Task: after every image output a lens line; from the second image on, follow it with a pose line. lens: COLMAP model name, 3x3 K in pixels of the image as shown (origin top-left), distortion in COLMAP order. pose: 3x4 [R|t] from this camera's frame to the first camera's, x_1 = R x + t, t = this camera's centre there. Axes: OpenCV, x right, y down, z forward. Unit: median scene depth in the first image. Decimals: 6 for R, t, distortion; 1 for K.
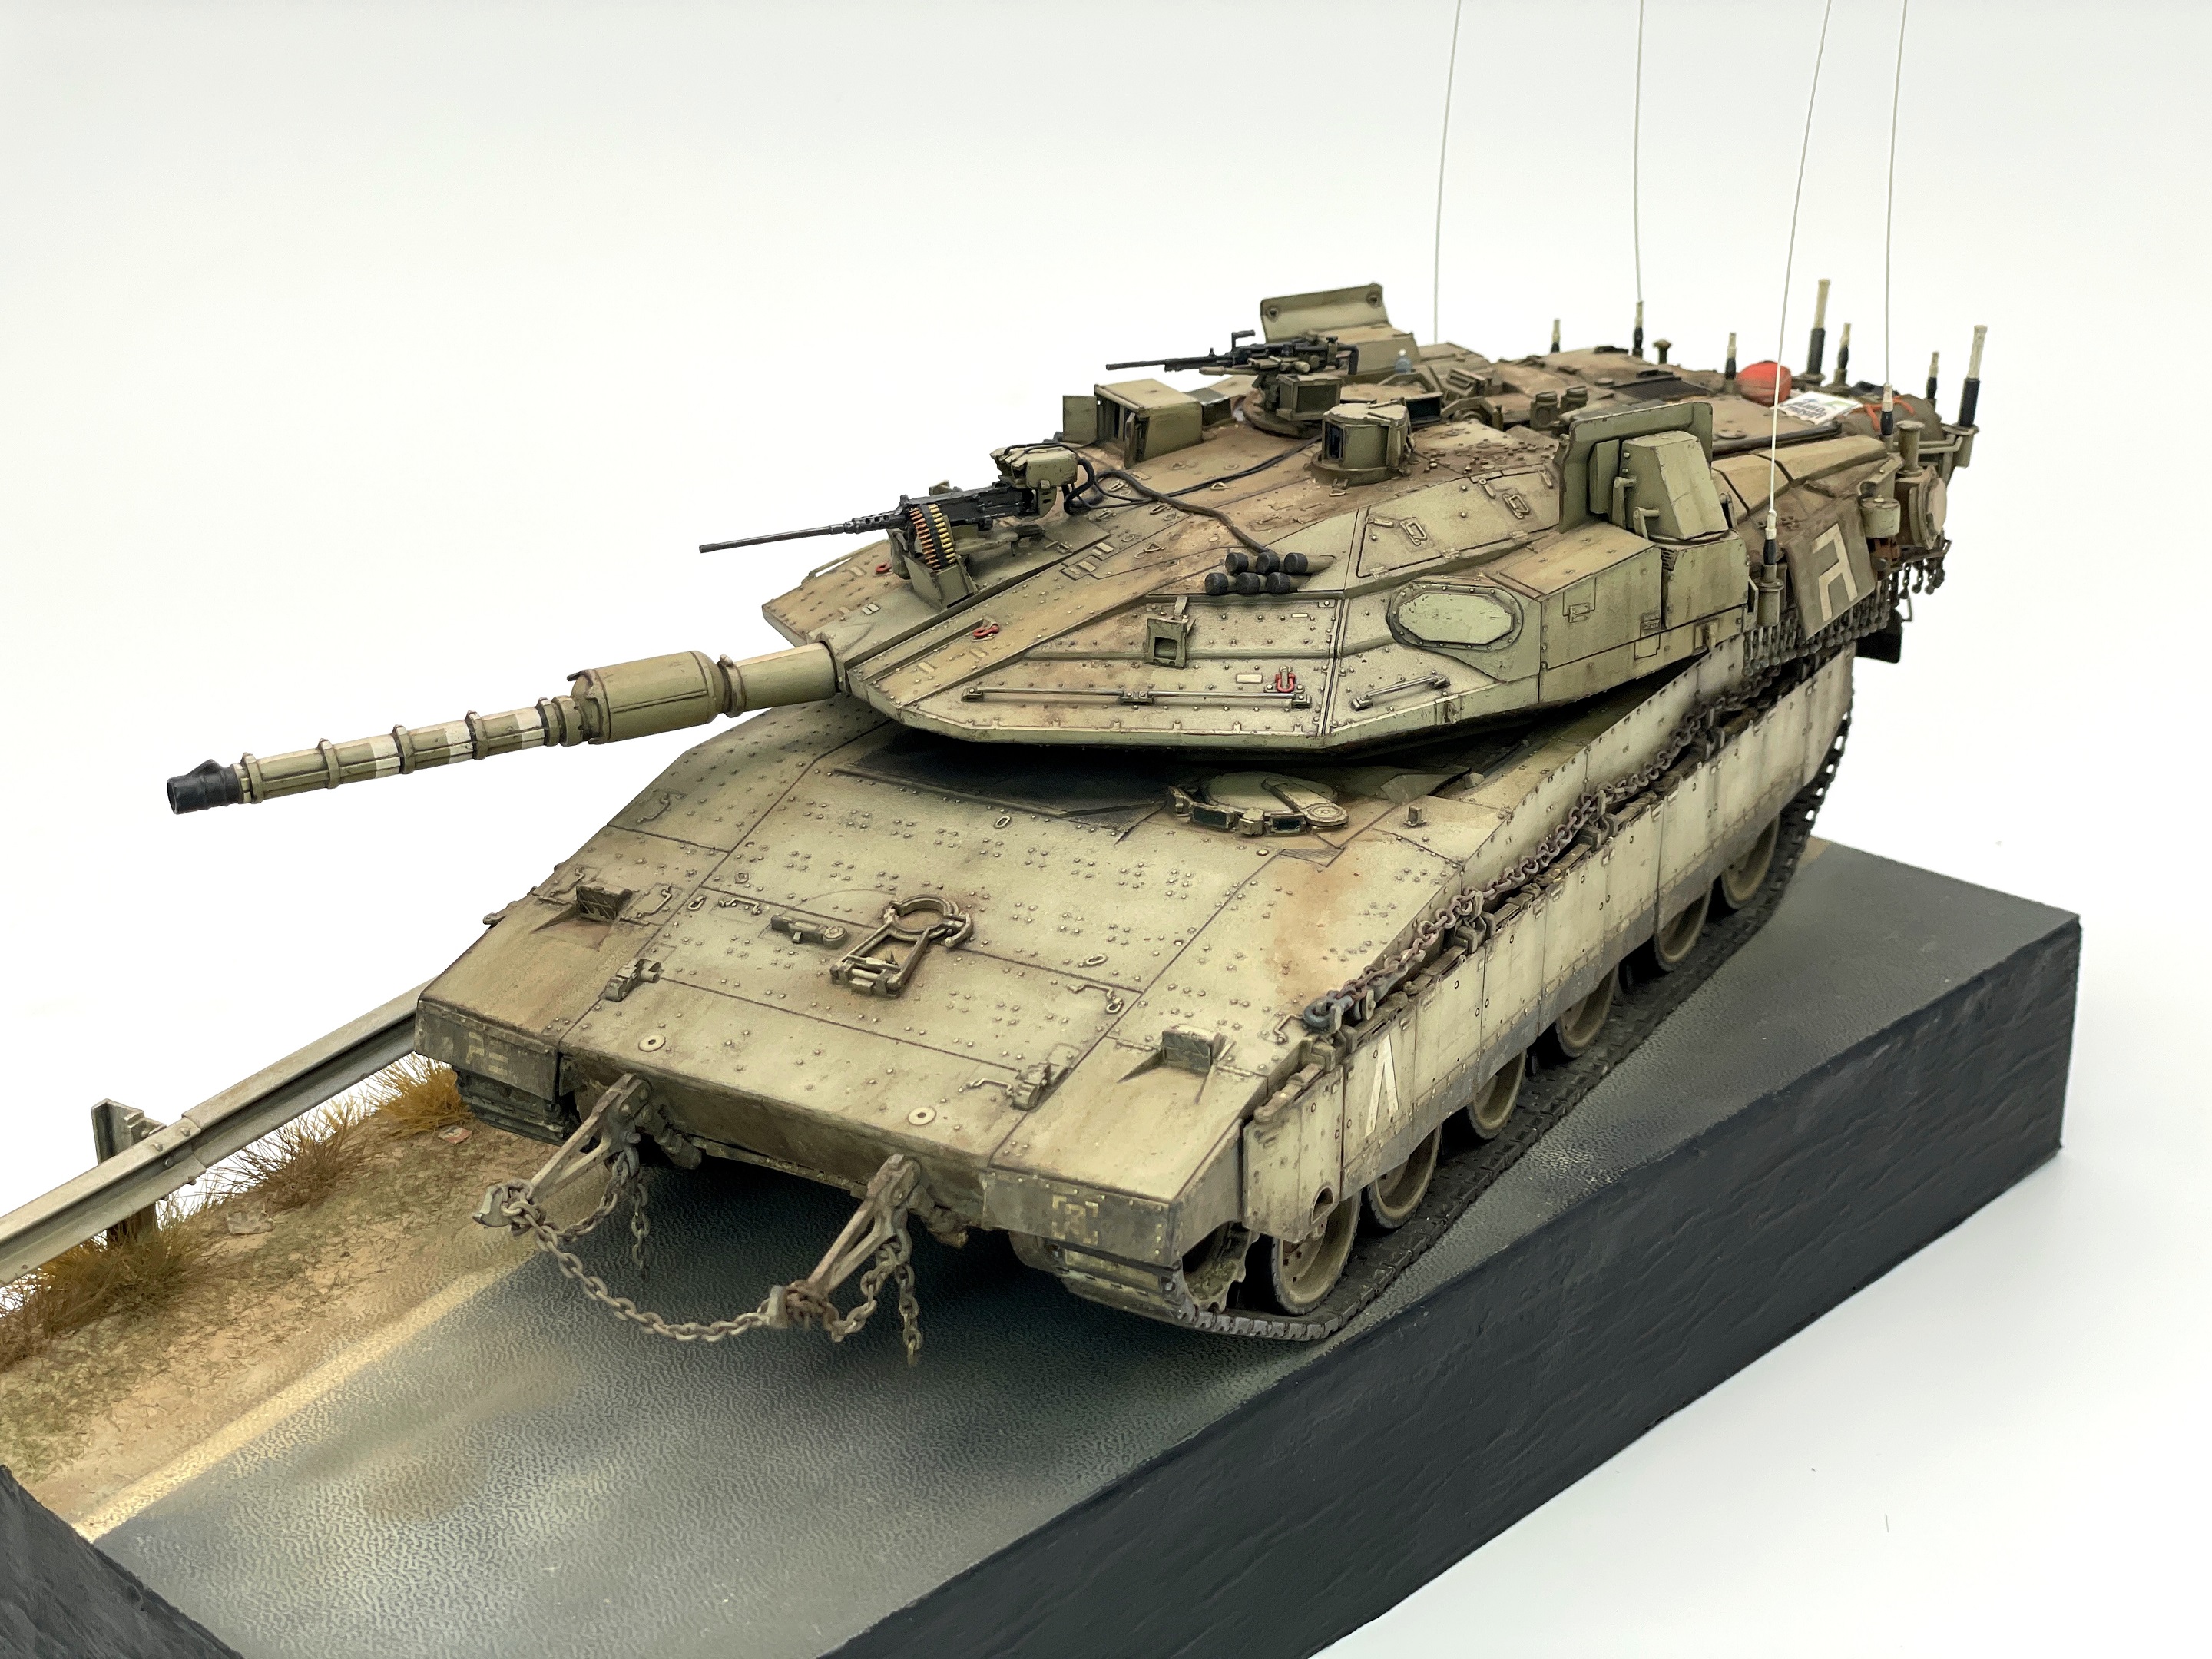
lens RADIAL K [[3378.6, 0, 1100.1], [0, 3378.6, 833.4], [0, 0, 1]] dist [0.032078, 0.058000]
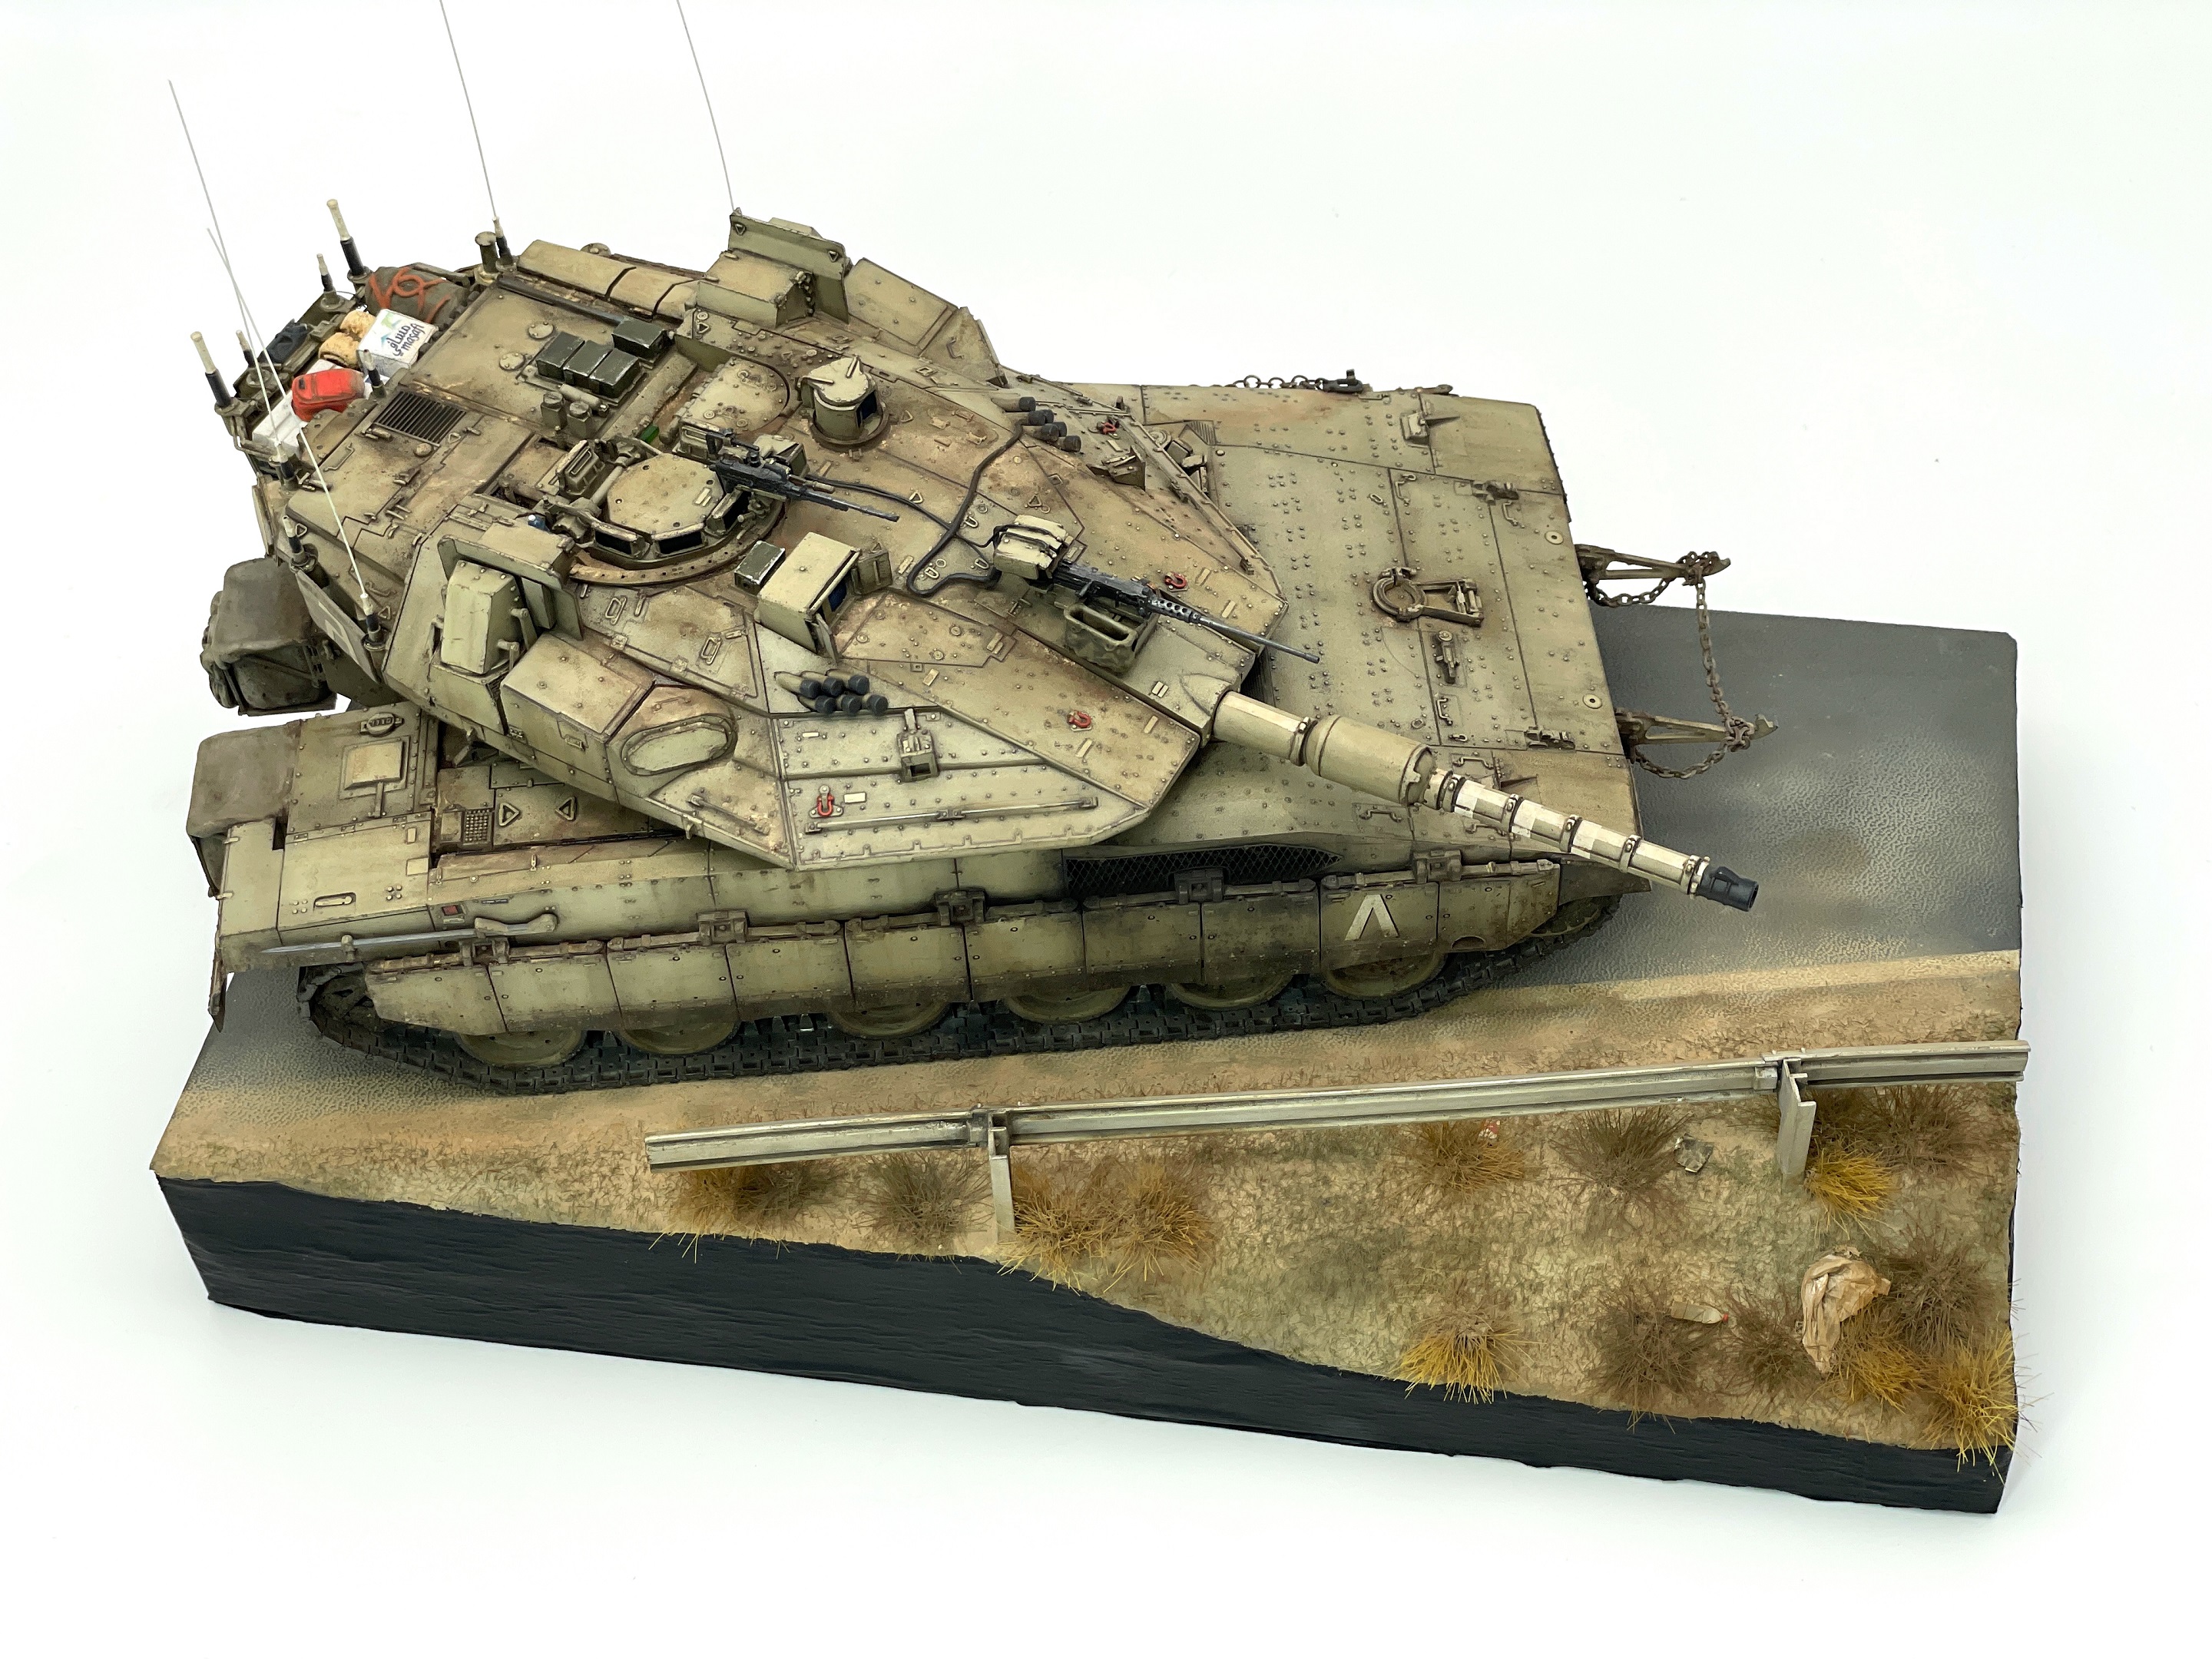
lens RADIAL K [[3368.7, 0, 1110.7], [0, 3368.7, 826.5], [0, 0, 1]] dist [0.019880, 0.259716]
pose [[-0.585219, -0.582412, 0.564194, -0.764356], [0.358994, 0.437788, 0.824297, -1.040755], [-0.727077, 0.684937, -0.047120, 1.150591]]
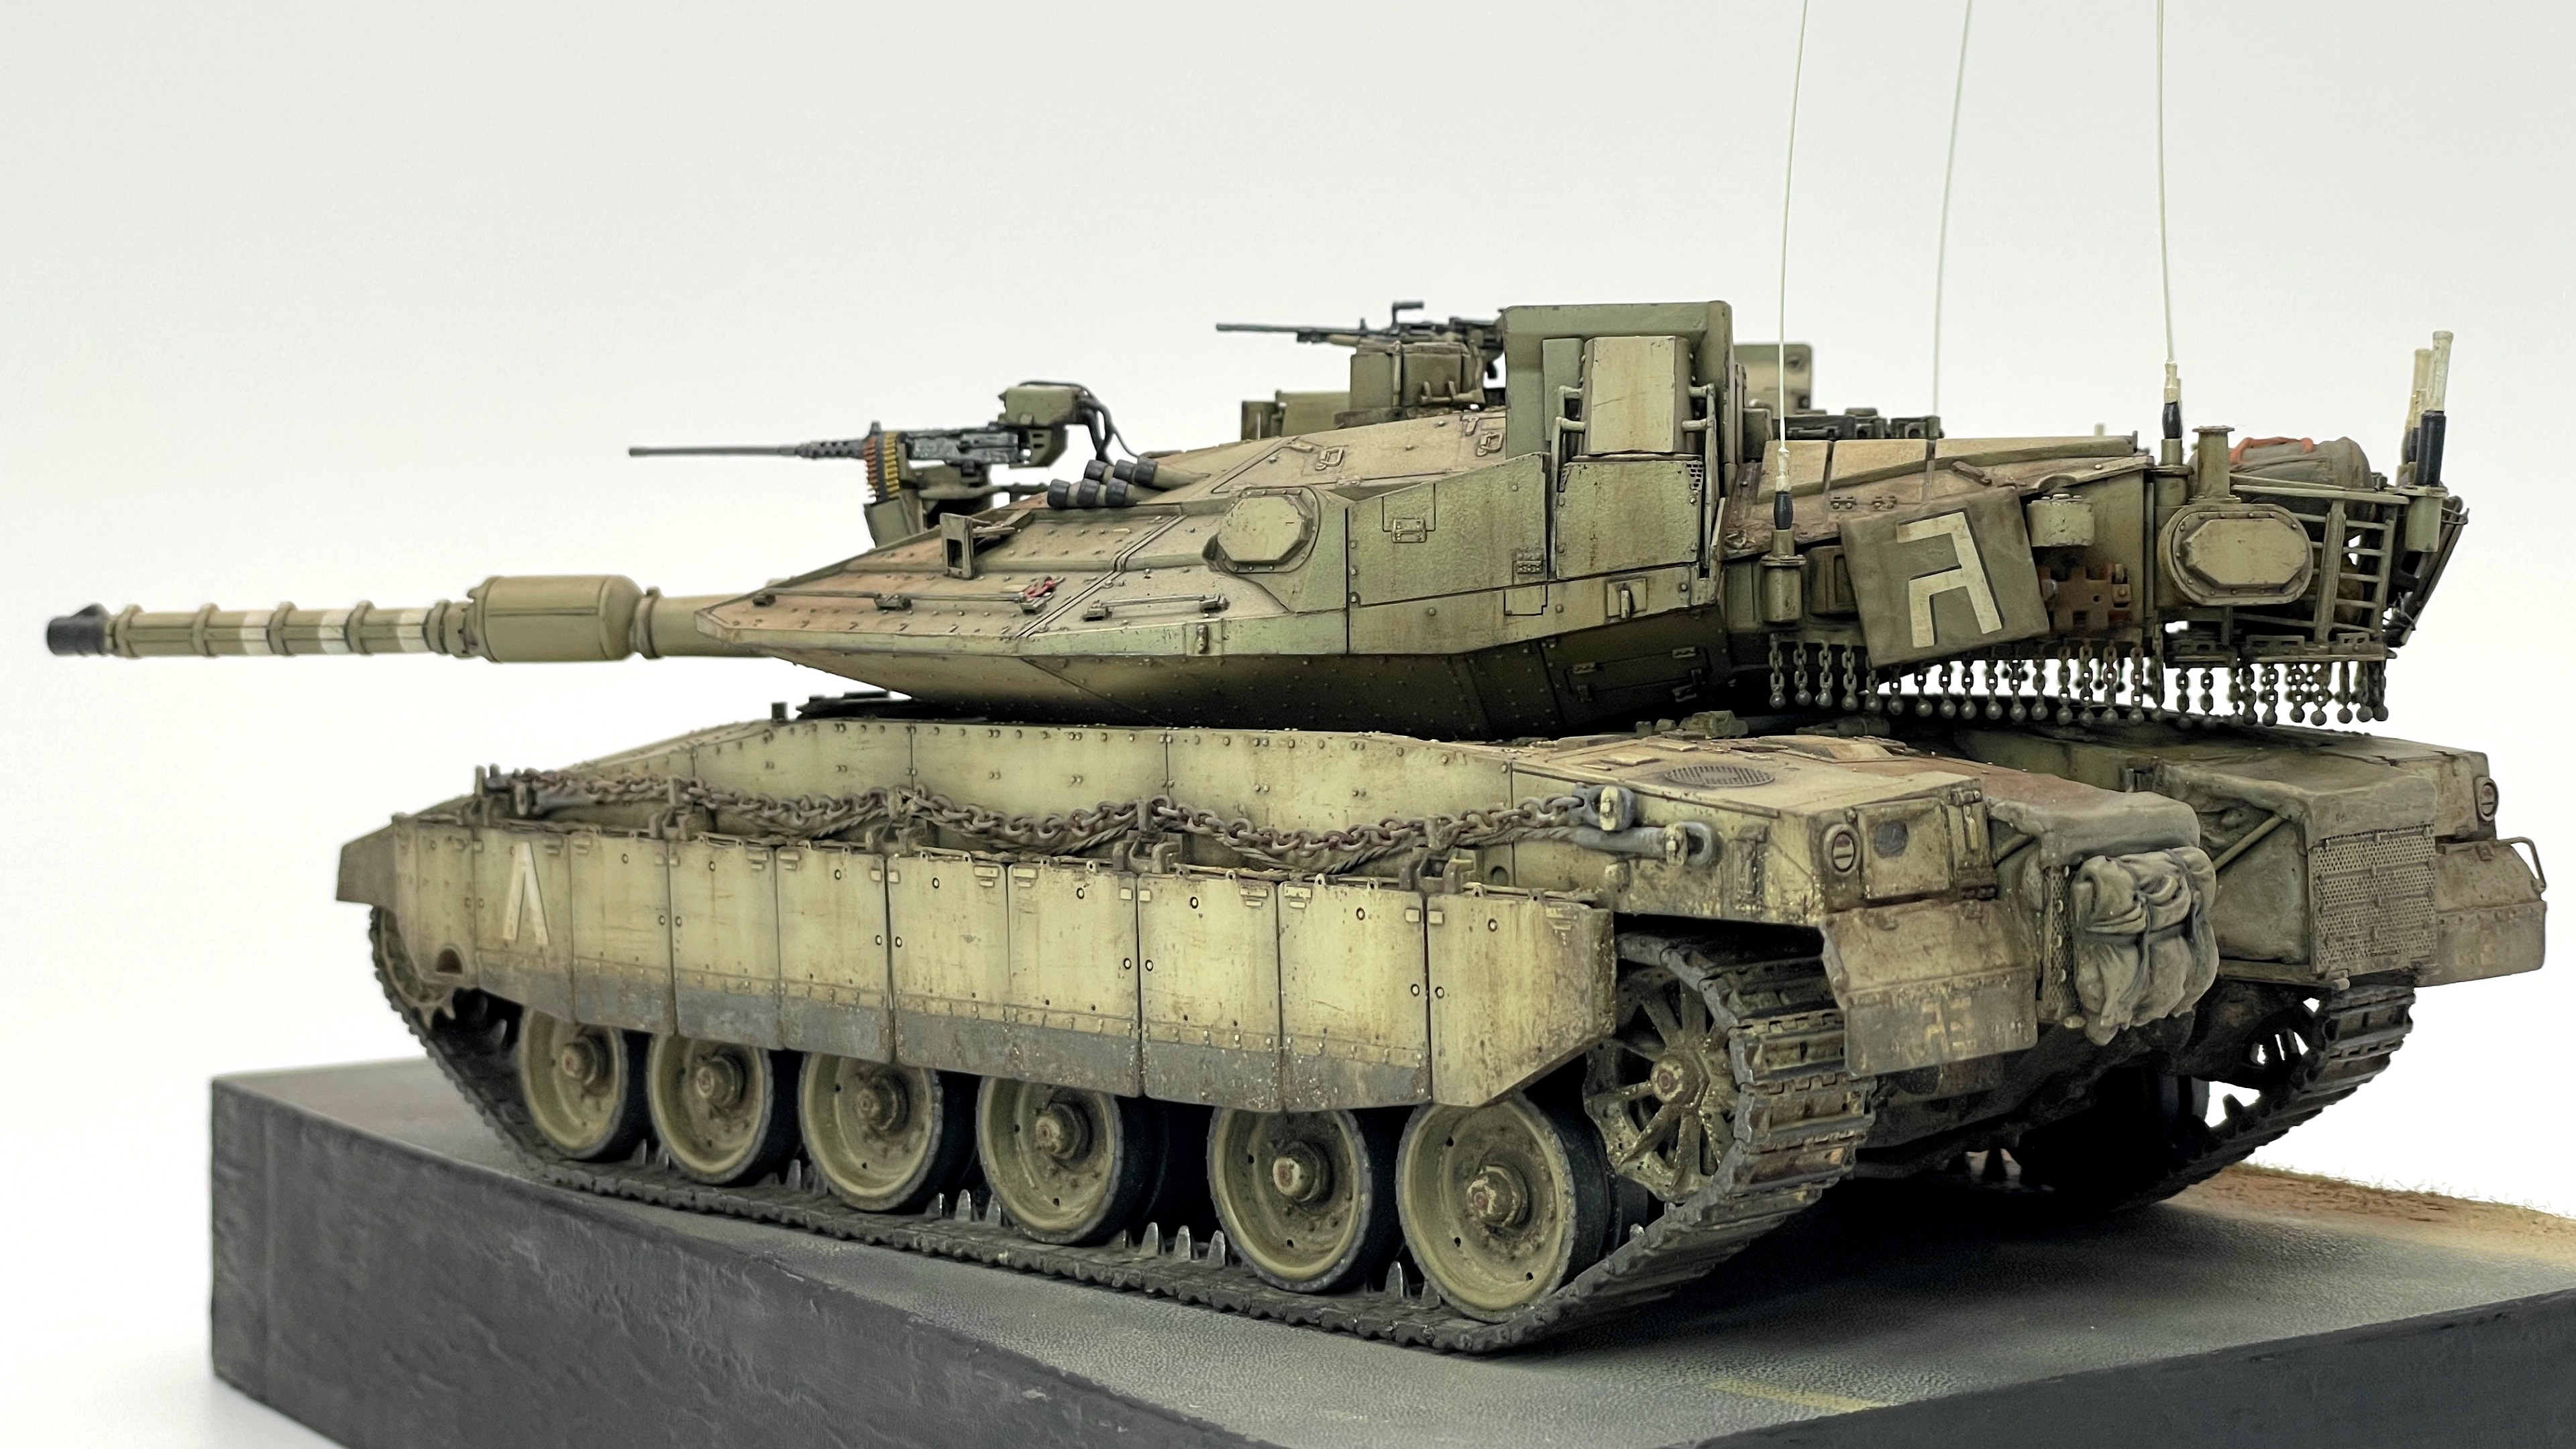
lens RADIAL K [[3967.0, 0, 1289.0], [0, 3967.0, 729.3], [0, 0, 1]] dist [0.012881, 0.047295]
pose [[0.774079, 0.046454, -0.631382, 0.657858], [-0.243571, 0.942392, -0.229282, 0.174661], [0.584359, 0.331268, 0.740801, 0.373641]]
